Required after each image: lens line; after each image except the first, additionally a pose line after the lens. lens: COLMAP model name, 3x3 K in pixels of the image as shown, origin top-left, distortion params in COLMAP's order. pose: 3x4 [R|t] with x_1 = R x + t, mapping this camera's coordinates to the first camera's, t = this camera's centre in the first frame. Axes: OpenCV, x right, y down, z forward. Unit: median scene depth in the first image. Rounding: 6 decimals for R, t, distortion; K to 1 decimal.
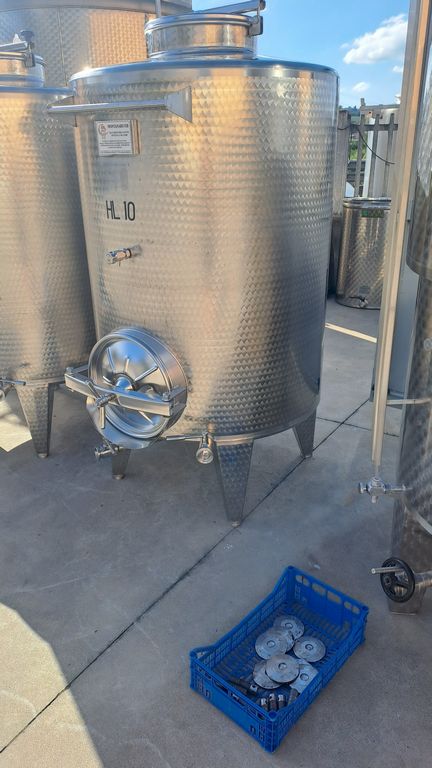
lens RADIAL K [[583.4, 0, 219.9], [0, 583.4, 383.3], [0, 0, 1]] dist [0.046694, -0.002745]
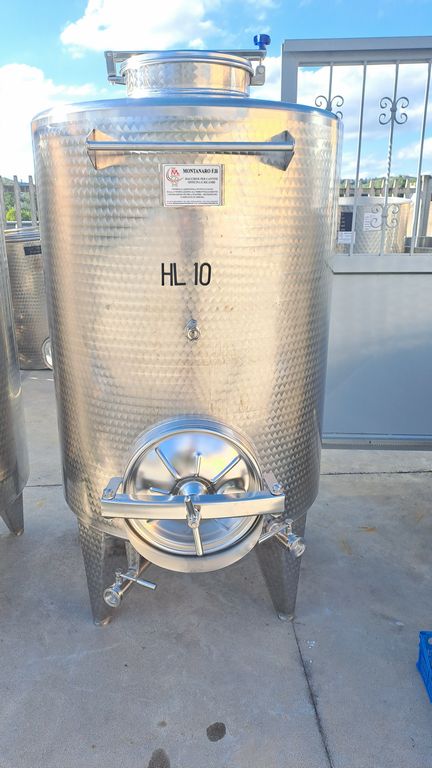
lens RADIAL K [[583.4, 0, 219.9], [0, 583.4, 383.3], [0, 0, 1]] dist [0.046694, -0.002745]
pose [[0.793647, -0.165499, 0.585436, -0.605714], [0.216779, 0.976056, -0.017952, -0.125427], [-0.568447, 0.141158, 0.810520, 0.350897]]
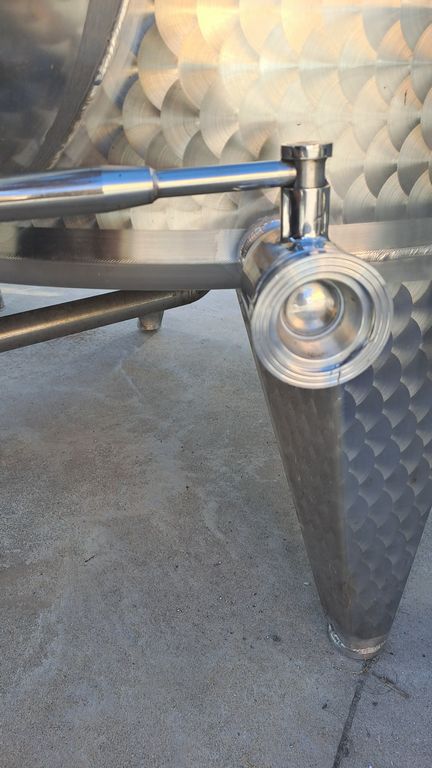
lens RADIAL K [[583.4, 0, 219.9], [0, 583.4, 383.3], [0, 0, 1]] dist [0.046694, -0.002745]
pose [[0.990211, -0.061315, 0.125391, -0.067837], [0.052436, 0.995958, 0.072931, 0.131642], [-0.129356, -0.065642, 0.989423, 0.910124]]
